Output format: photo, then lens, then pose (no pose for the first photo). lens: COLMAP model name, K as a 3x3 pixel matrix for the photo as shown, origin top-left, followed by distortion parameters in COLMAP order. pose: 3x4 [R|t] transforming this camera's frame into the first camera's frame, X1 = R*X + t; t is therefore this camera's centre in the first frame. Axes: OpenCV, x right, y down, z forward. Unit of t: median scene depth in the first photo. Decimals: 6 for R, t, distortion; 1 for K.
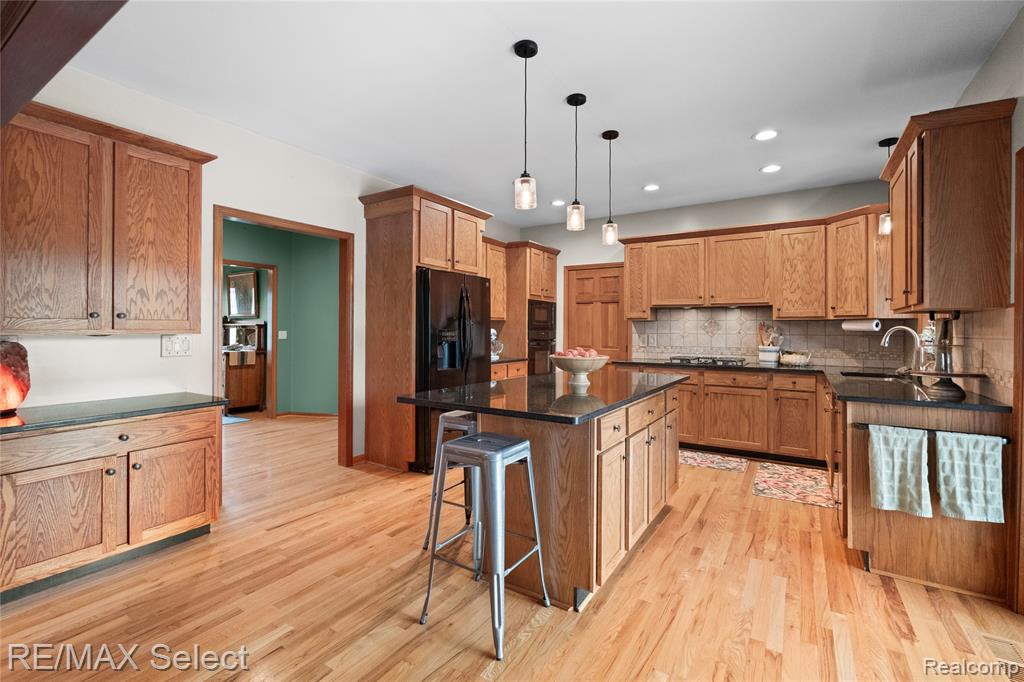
lens RADIAL K [[453.7, 0, 511.7], [0, 453.7, 327.2], [0, 0, 1]] dist [-0.000787, -0.000316]
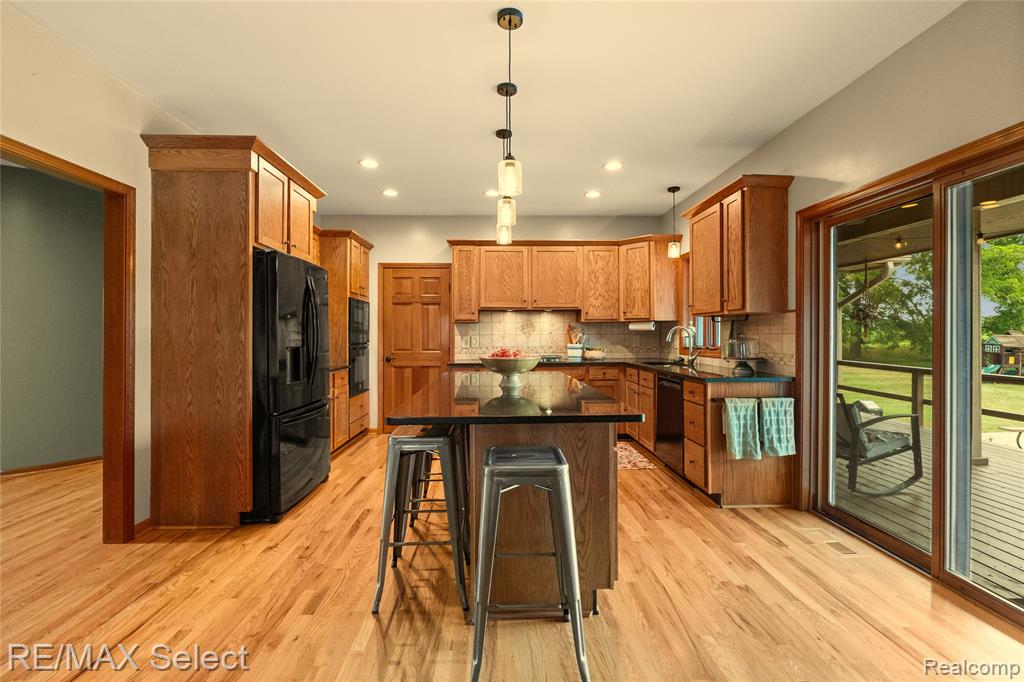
lens RADIAL K [[452.2, 0, 512.7], [0, 452.2, 330.3], [0, 0, 1]] dist [-0.000943, -0.000034]
pose [[0.821134, -0.005788, 0.570706, -0.283356], [0.006886, 0.999976, 0.000235, 0.005368], [-0.570694, 0.003737, 0.821154, 0.150051]]
